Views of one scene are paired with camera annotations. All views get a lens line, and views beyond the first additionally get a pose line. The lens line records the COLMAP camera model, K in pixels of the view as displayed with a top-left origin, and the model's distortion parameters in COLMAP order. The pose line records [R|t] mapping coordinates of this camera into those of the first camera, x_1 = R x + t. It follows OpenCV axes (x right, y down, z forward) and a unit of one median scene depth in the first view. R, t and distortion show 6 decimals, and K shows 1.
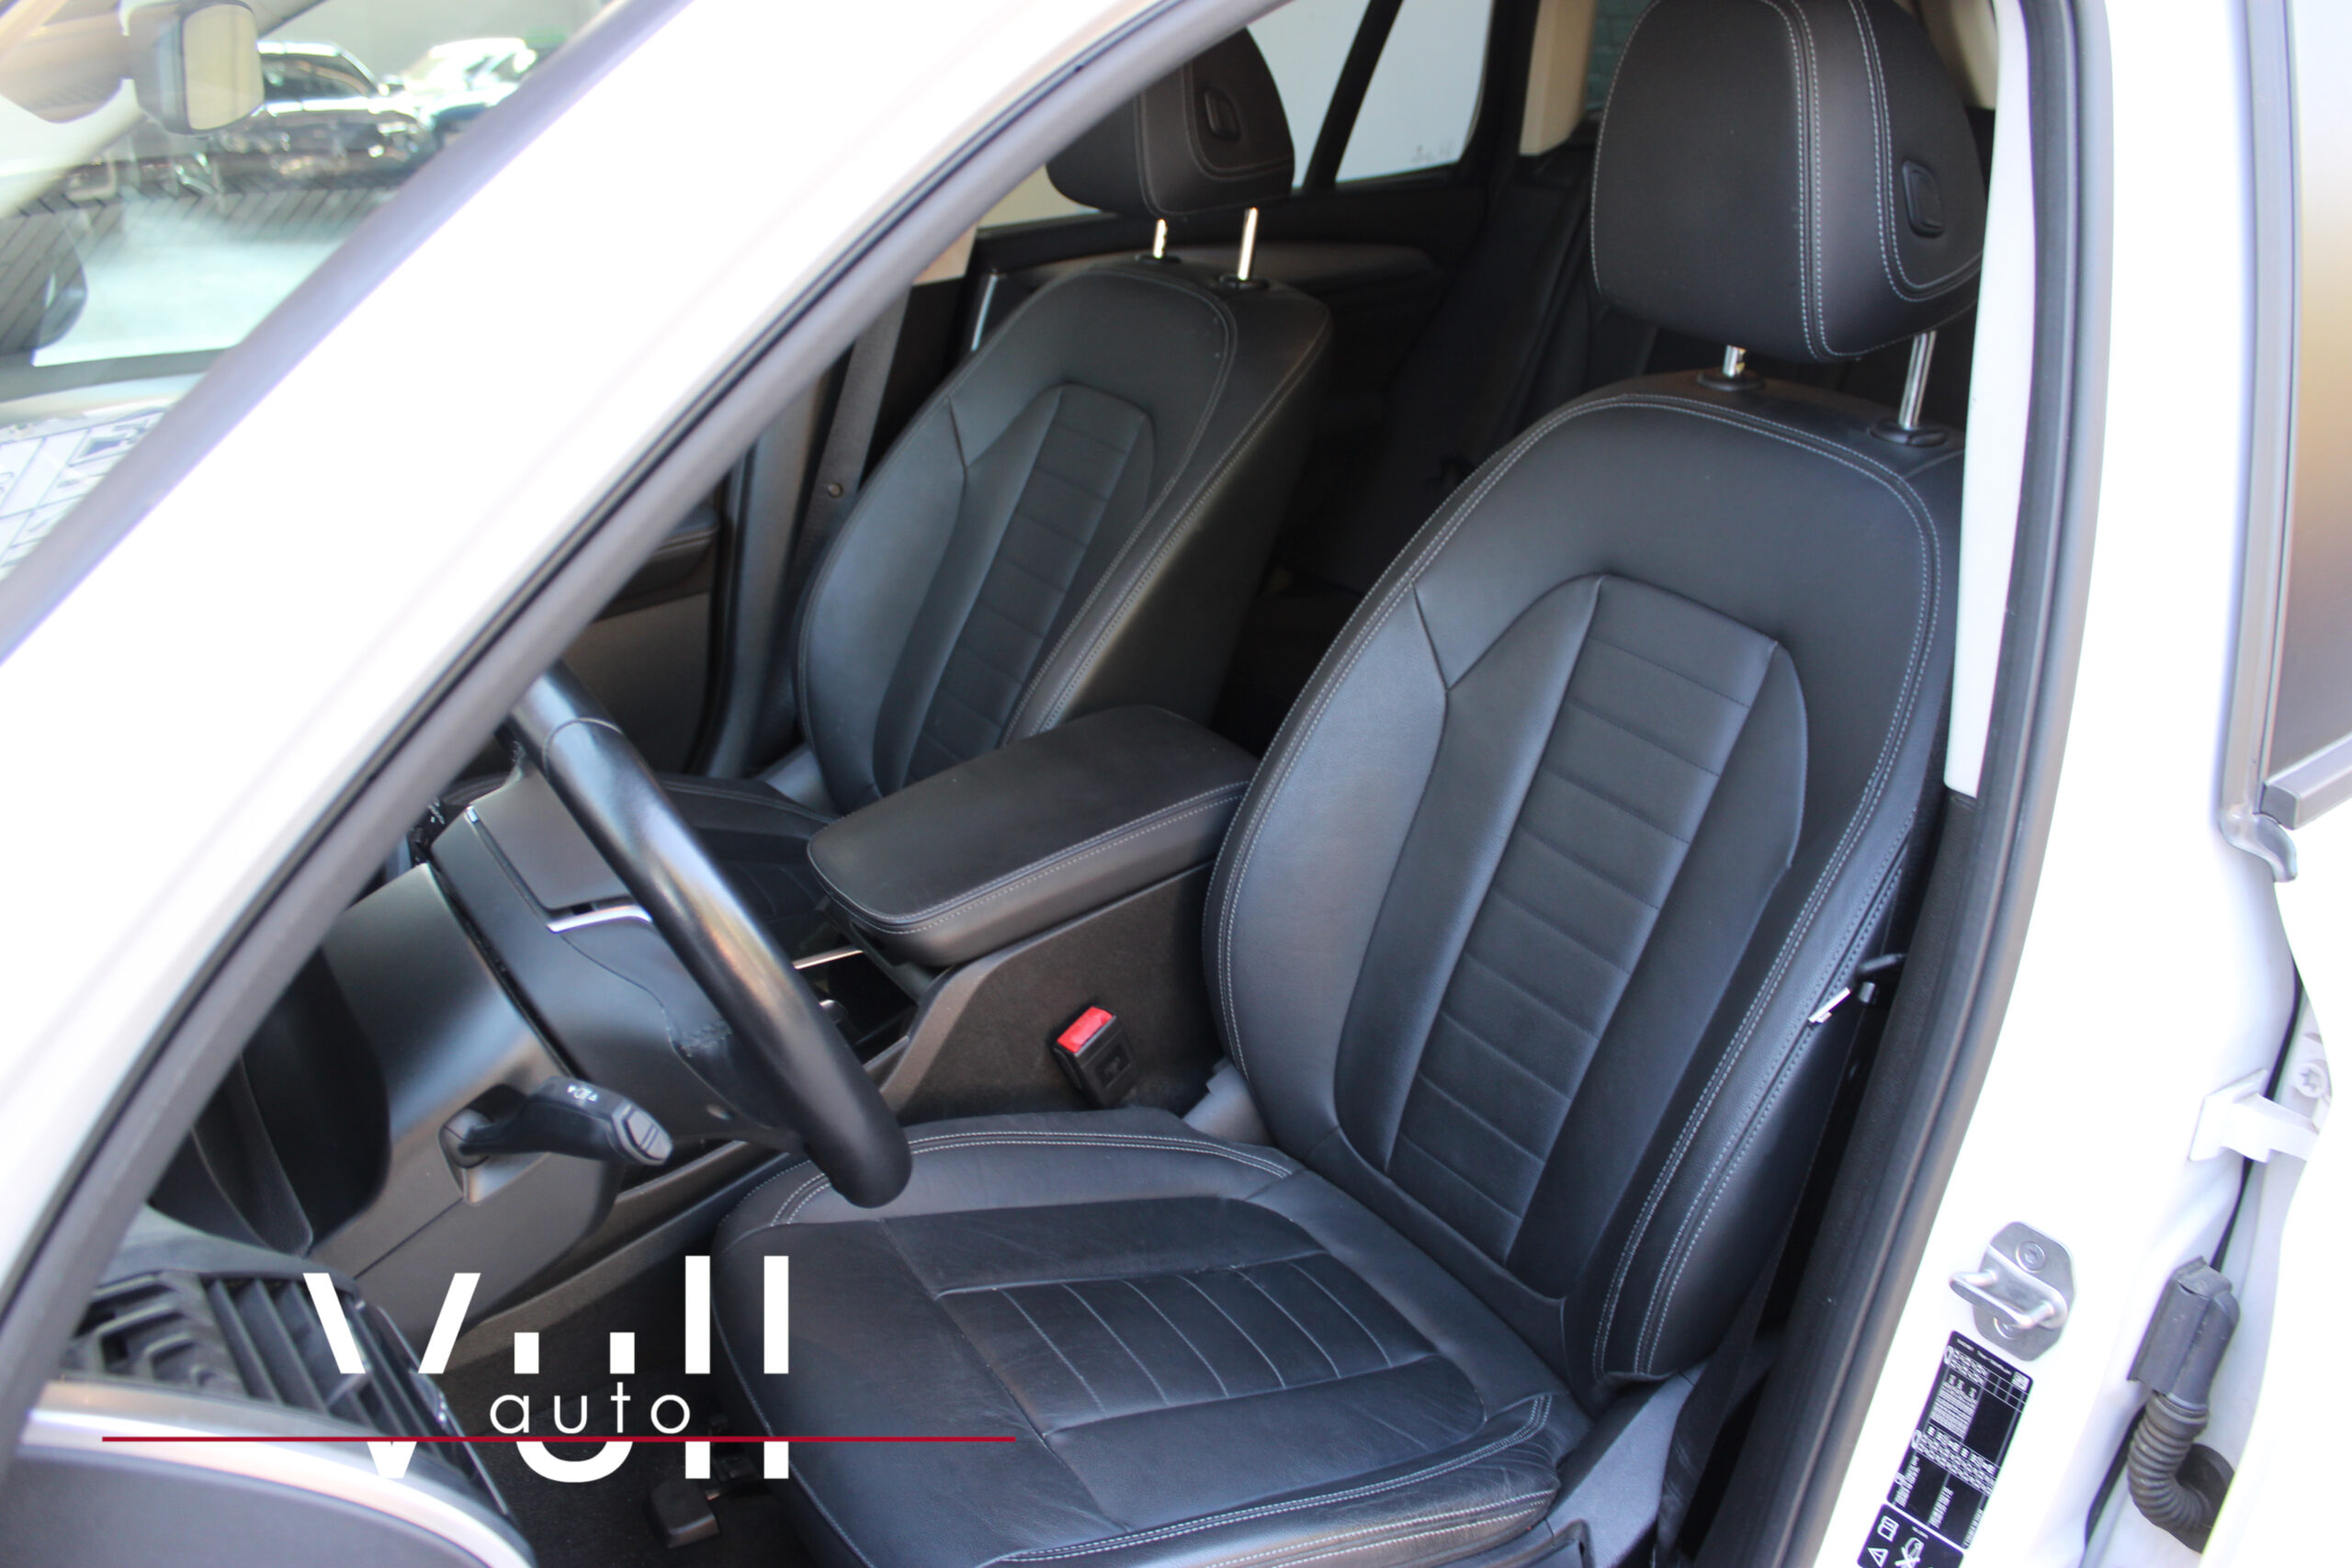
lens RADIAL K [[1987.8, 0, 1176.0], [0, 1987.8, 784.0], [0, 0, 1]] dist [-0.139636, 0.096201]
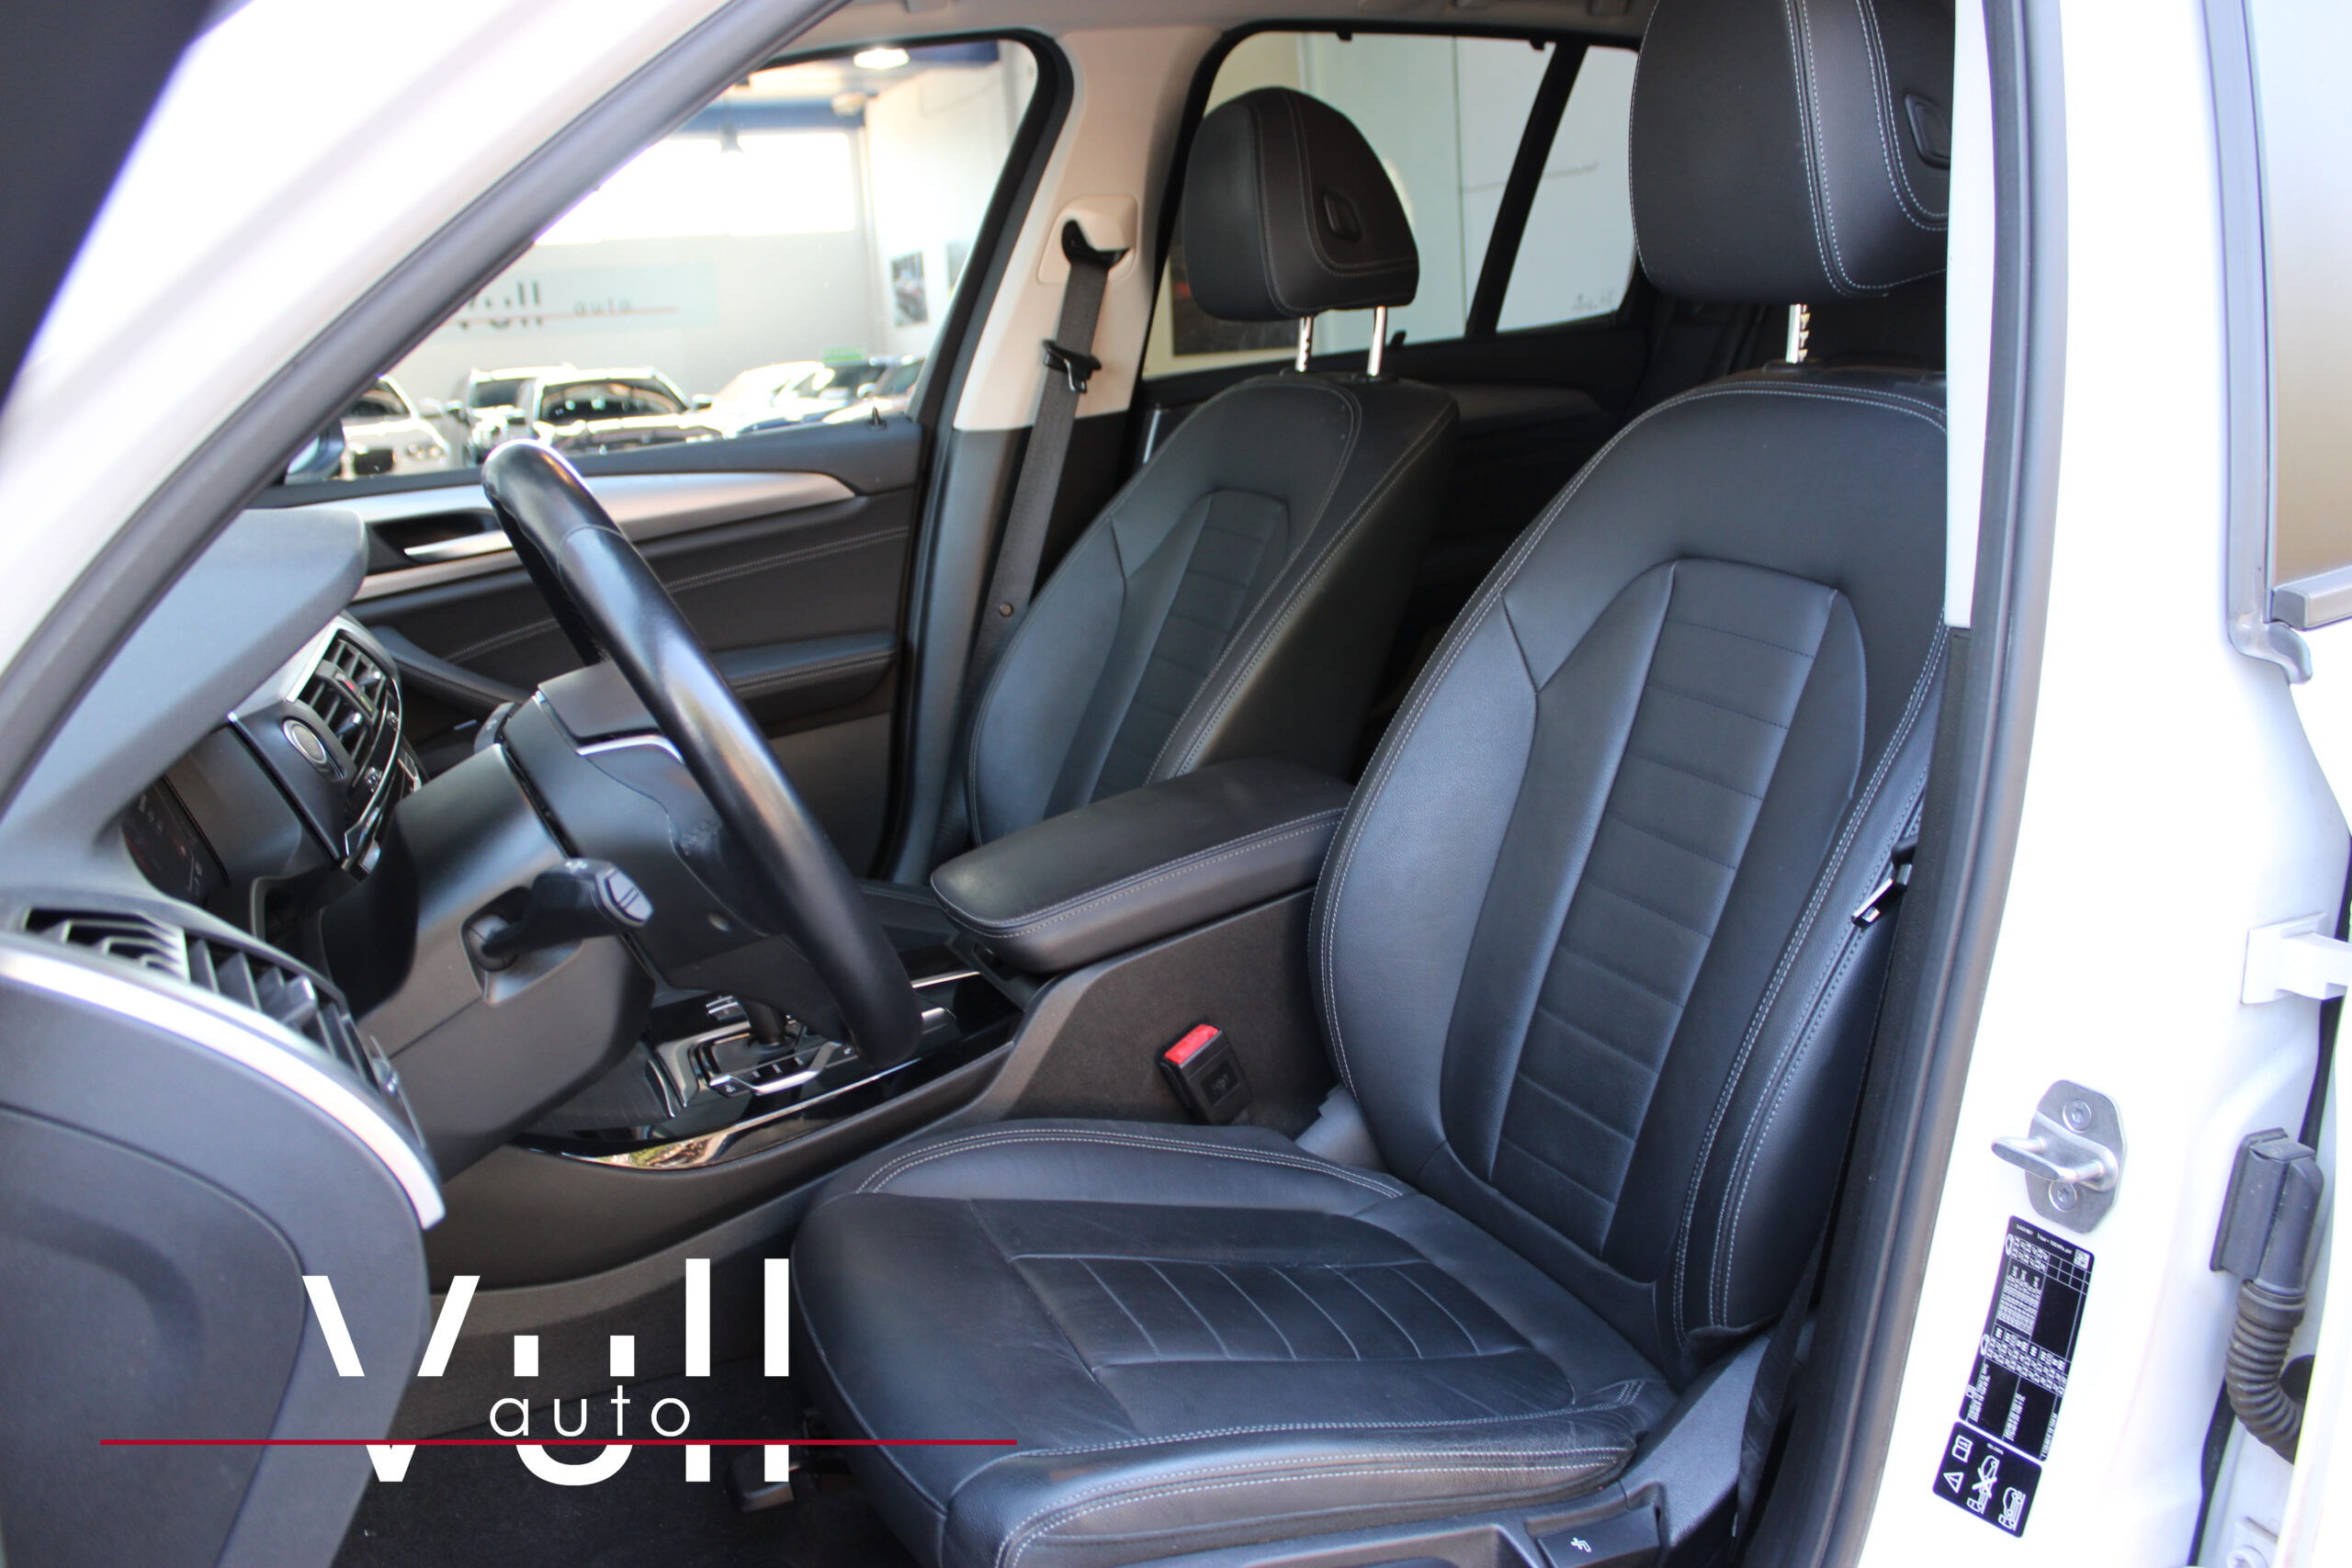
lens RADIAL K [[1987.8, 0, 1176.0], [0, 1987.8, 784.0], [0, 0, 1]] dist [-0.139636, 0.096201]
pose [[0.988283, -0.024512, -0.150653, 0.114918], [-0.000147, 0.986867, -0.161537, 0.176606], [0.152634, 0.159667, 0.975300, -0.007544]]
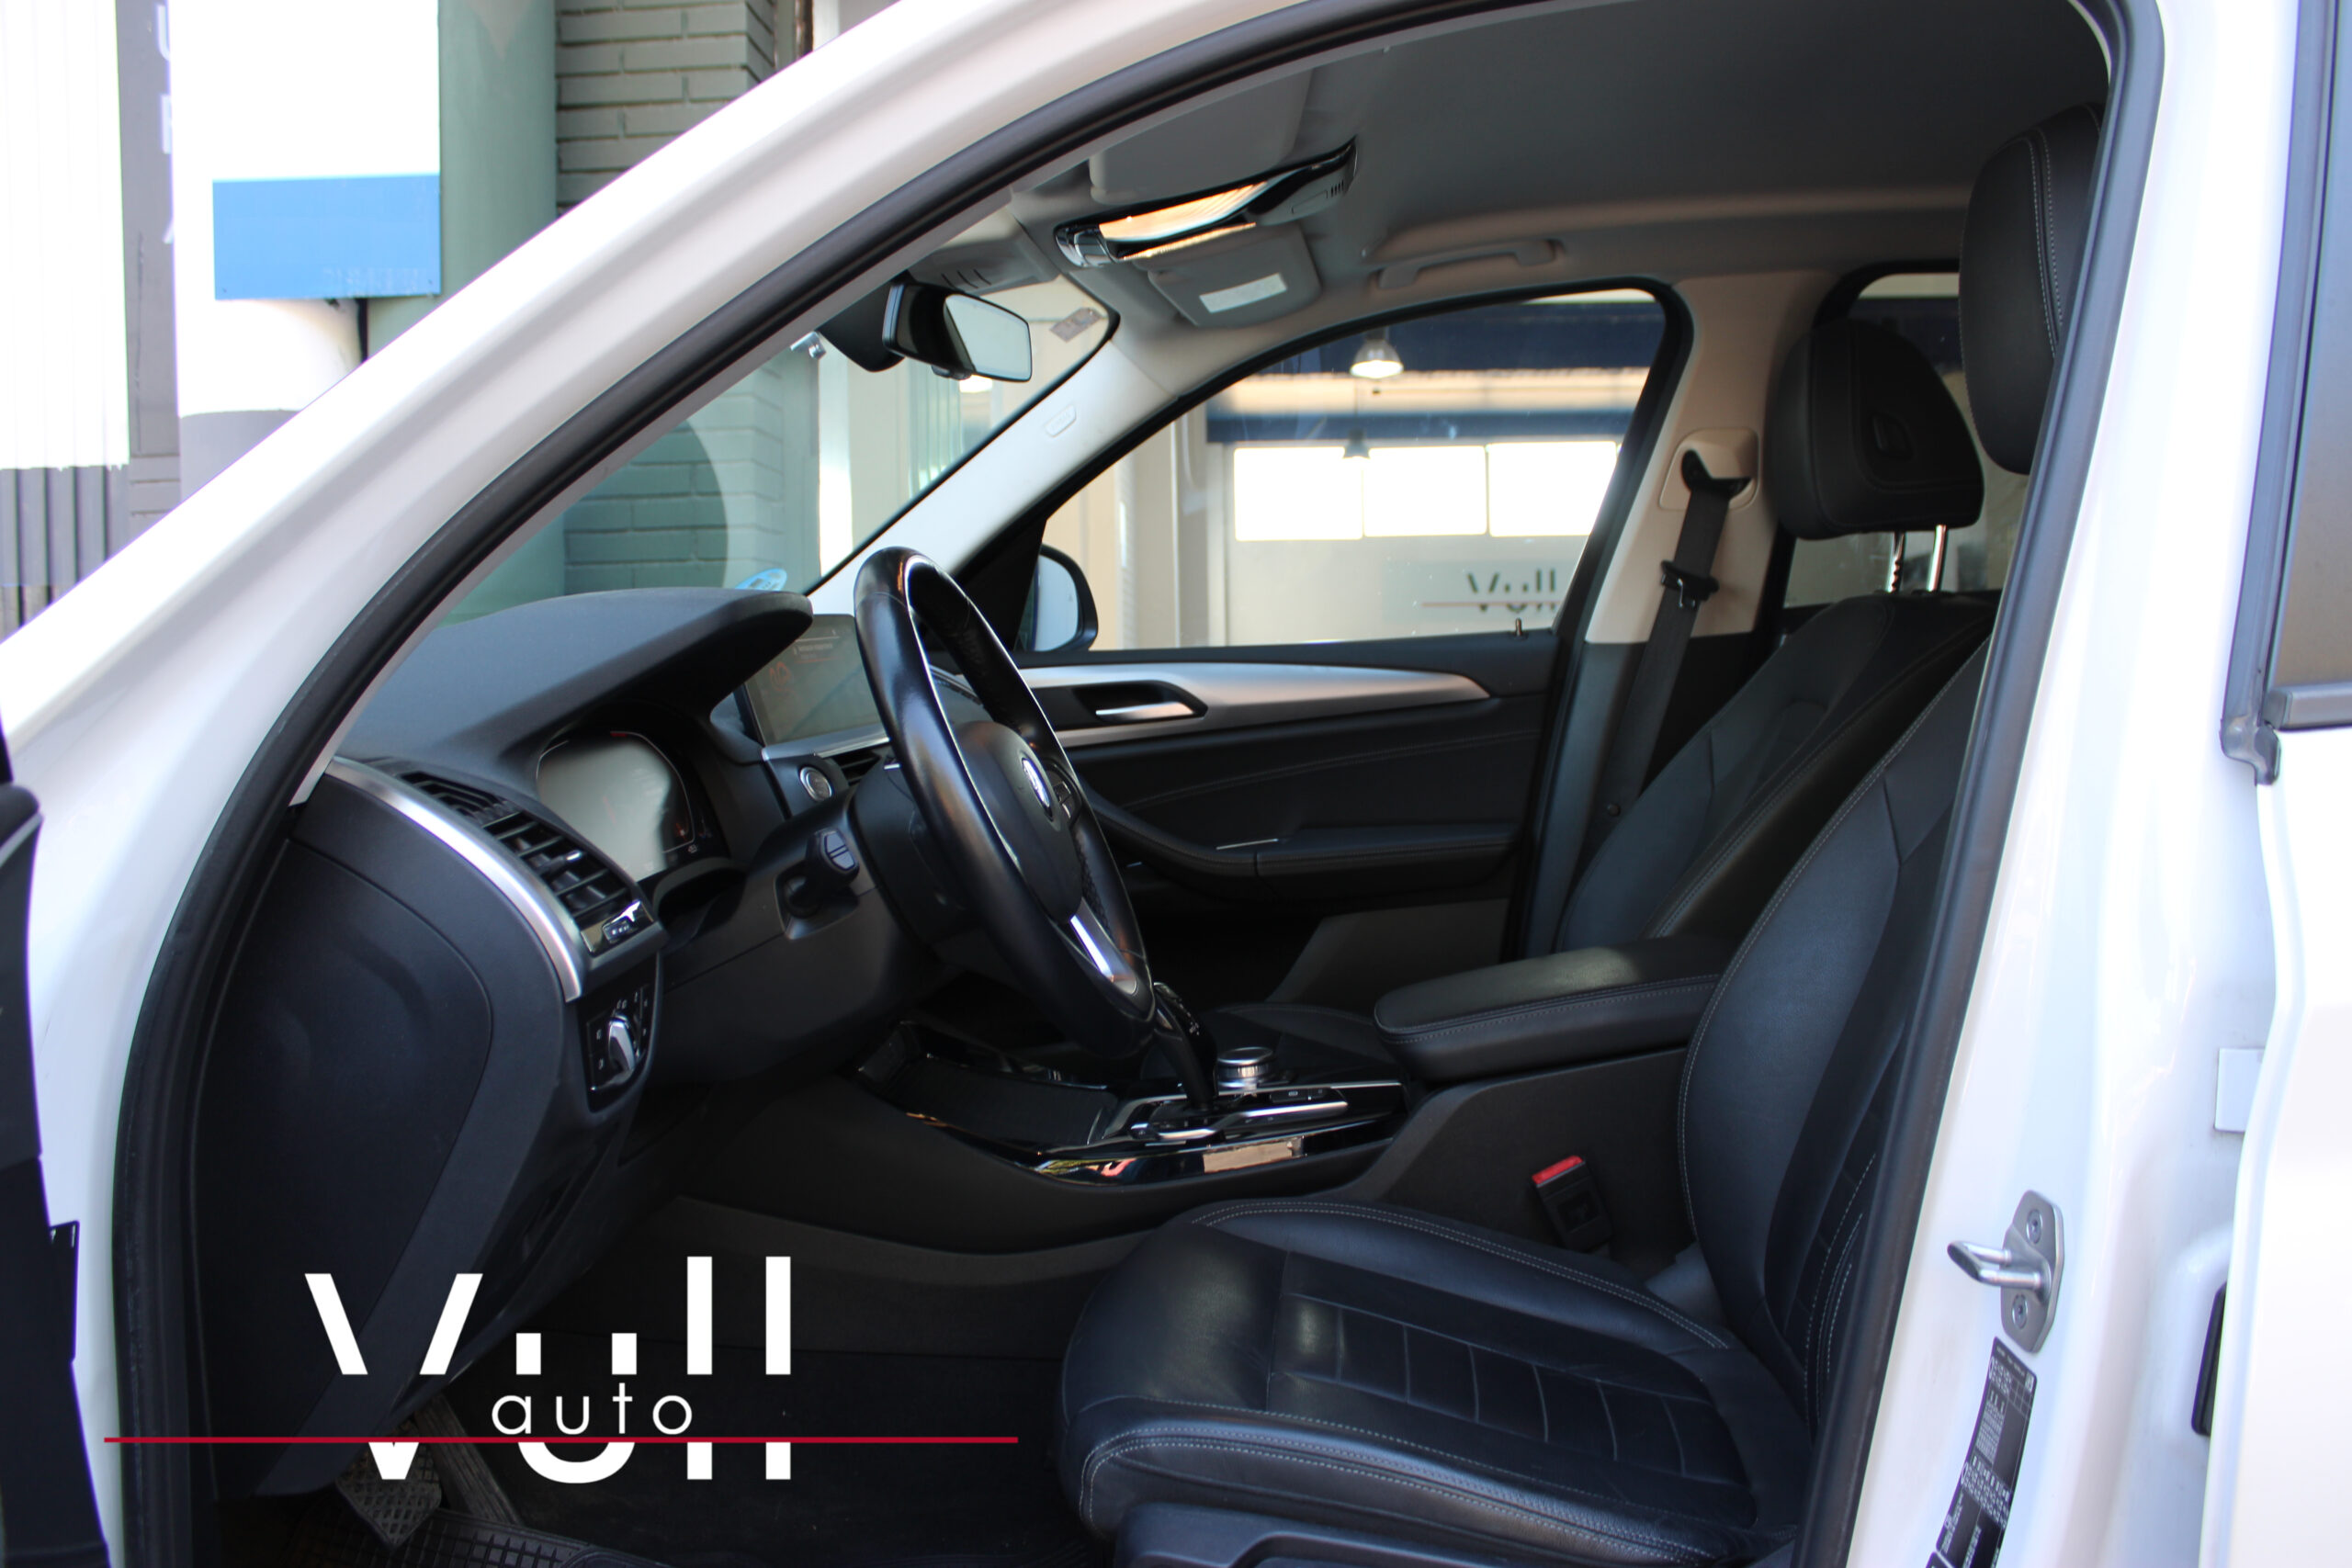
lens RADIAL K [[1979.6, 0, 1176.0], [0, 1979.6, 784.0], [0, 0, 1]] dist [-0.078077, 0.002423]
pose [[0.785065, 0.015653, -0.619216, 0.510813], [-0.216836, 0.943371, -0.251065, 0.271114], [0.580220, 0.331370, 0.744002, 0.015394]]
